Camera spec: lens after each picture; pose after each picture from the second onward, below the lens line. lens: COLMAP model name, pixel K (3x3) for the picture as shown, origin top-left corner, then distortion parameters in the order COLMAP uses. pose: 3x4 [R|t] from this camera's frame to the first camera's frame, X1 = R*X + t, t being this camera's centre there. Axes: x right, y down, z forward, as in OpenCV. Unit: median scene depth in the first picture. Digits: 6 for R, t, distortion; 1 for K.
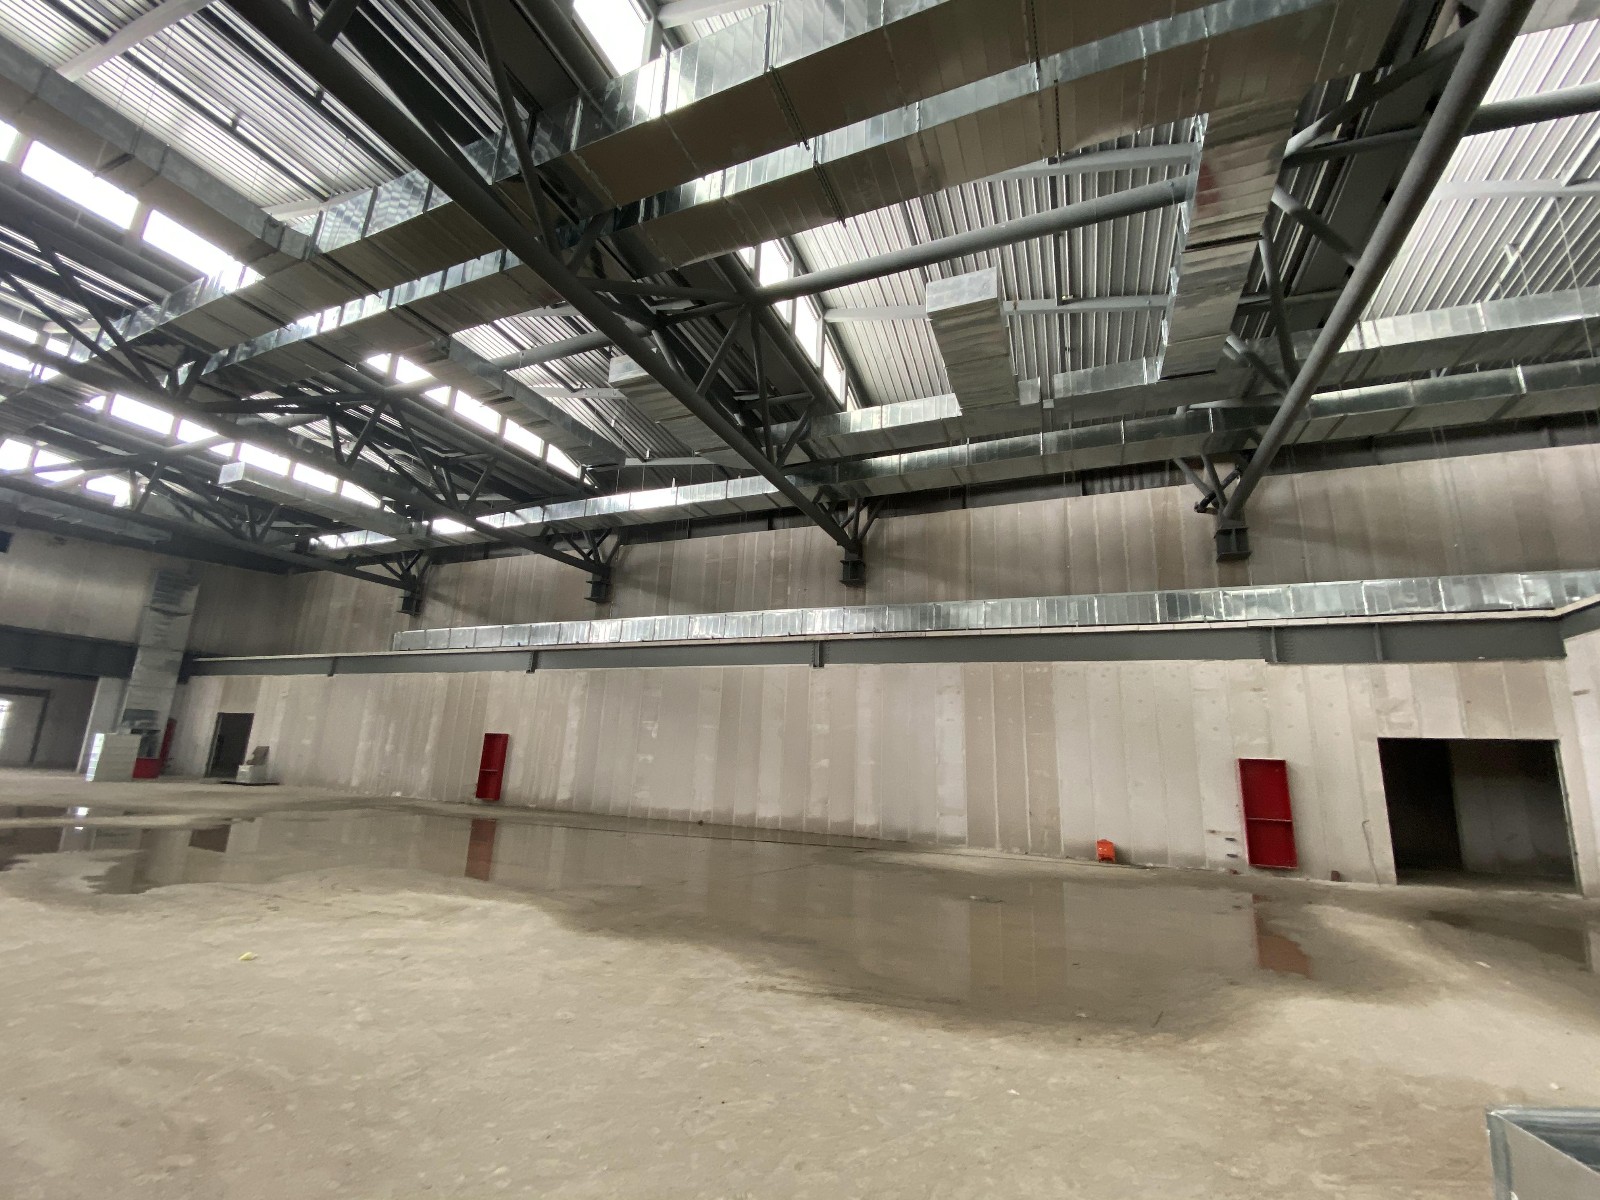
lens RADIAL K [[642.4, 0, 802.3], [0, 642.4, 599.3], [0, 0, 1]] dist [0.007893, -0.012210]
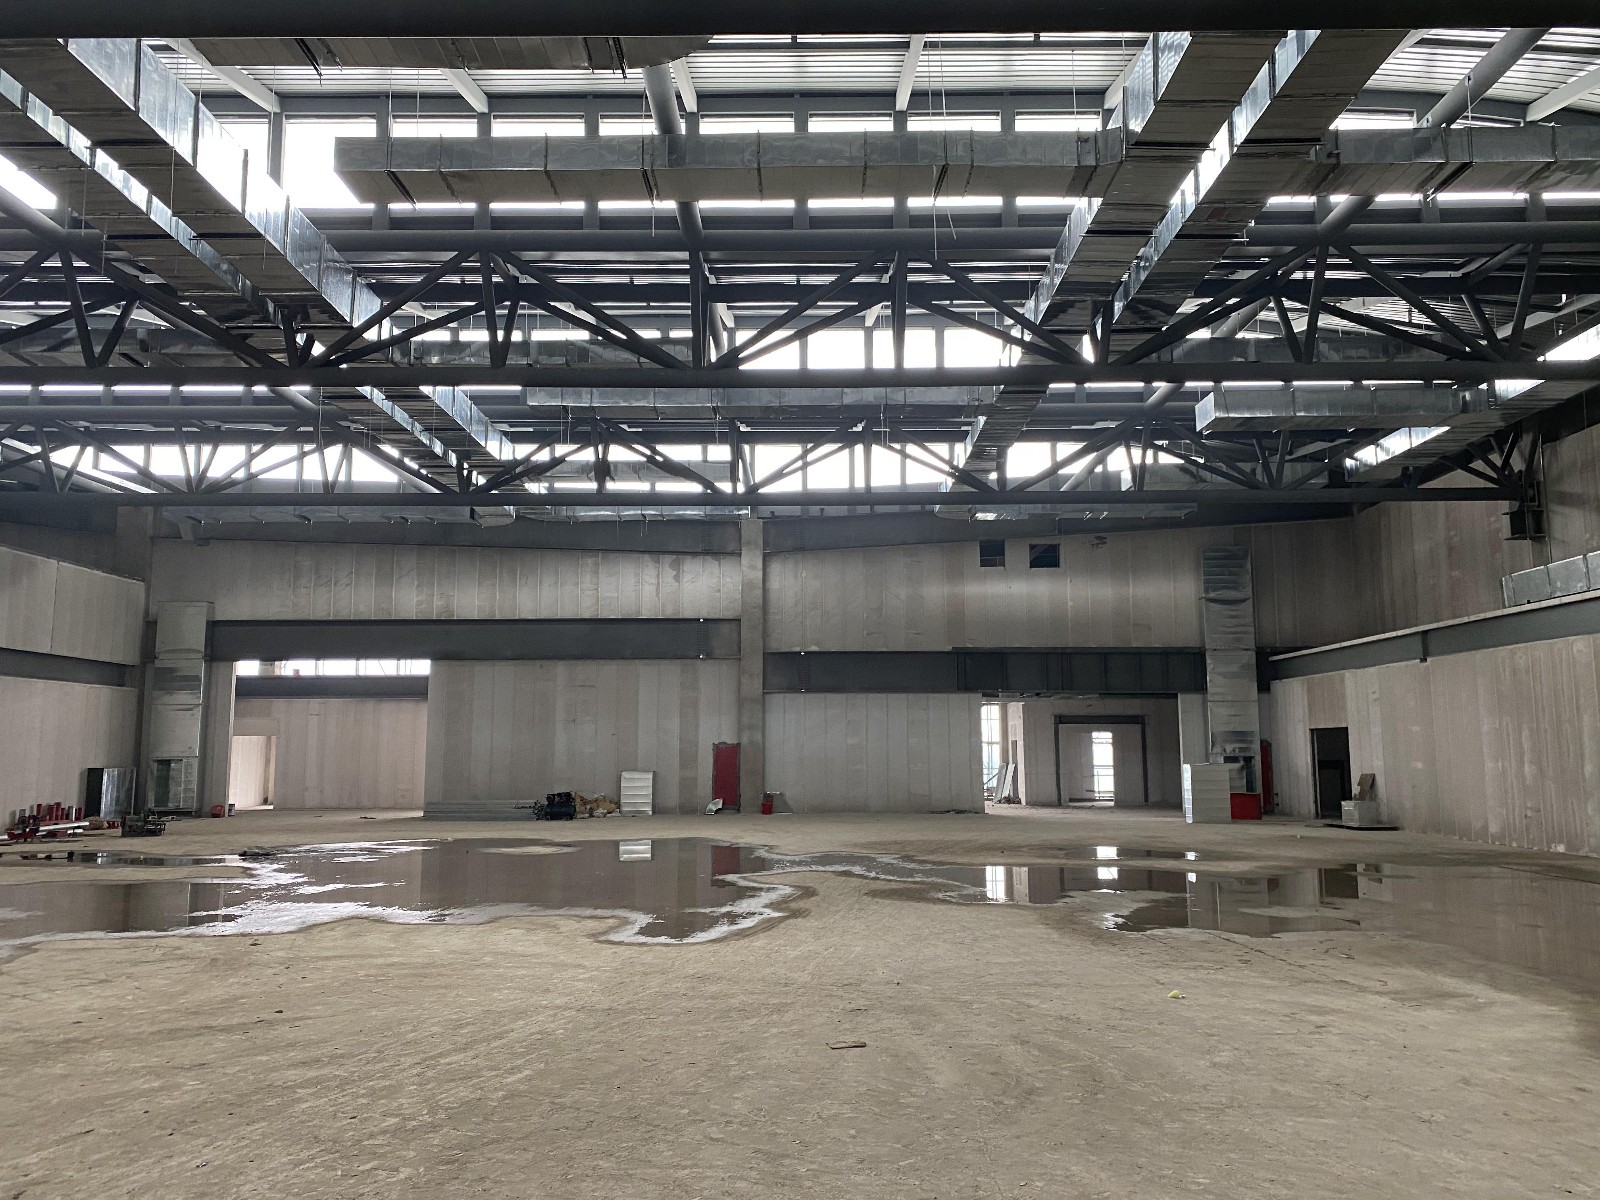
lens RADIAL K [[1210.3, 0, 793.9], [0, 1210.3, 597.5], [0, 0, 1]] dist [-0.010064, 0.003584]
pose [[0.371764, -0.152287, -0.915751, 0.166202], [0.224613, 0.971899, -0.070439, 0.002872], [0.900744, -0.179503, 0.395522, -0.019912]]
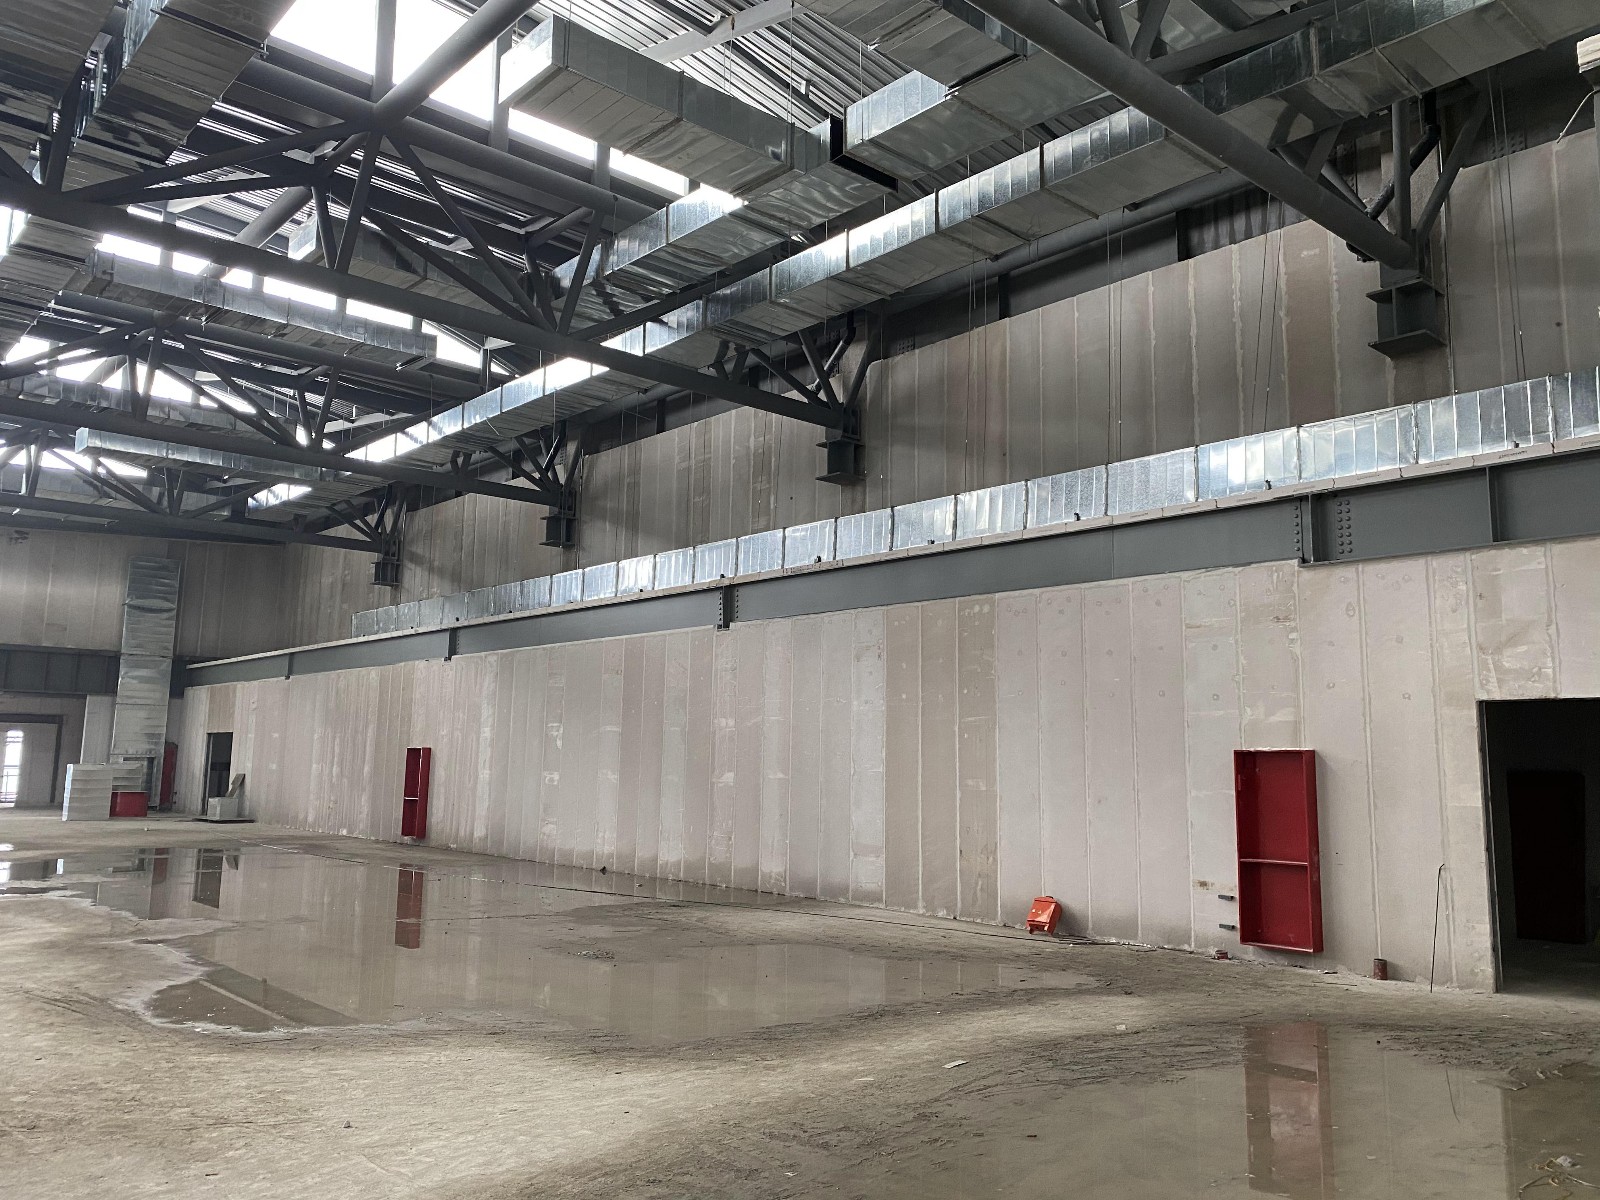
lens RADIAL K [[1210.3, 0, 794.2], [0, 1210.3, 593.2], [0, 0, 1]] dist [-0.010064, 0.003584]
pose [[0.904640, -0.079703, -0.418658, 0.498628], [0.111087, 0.992497, 0.051087, 0.017375], [0.411445, -0.092723, 0.906706, -0.028538]]
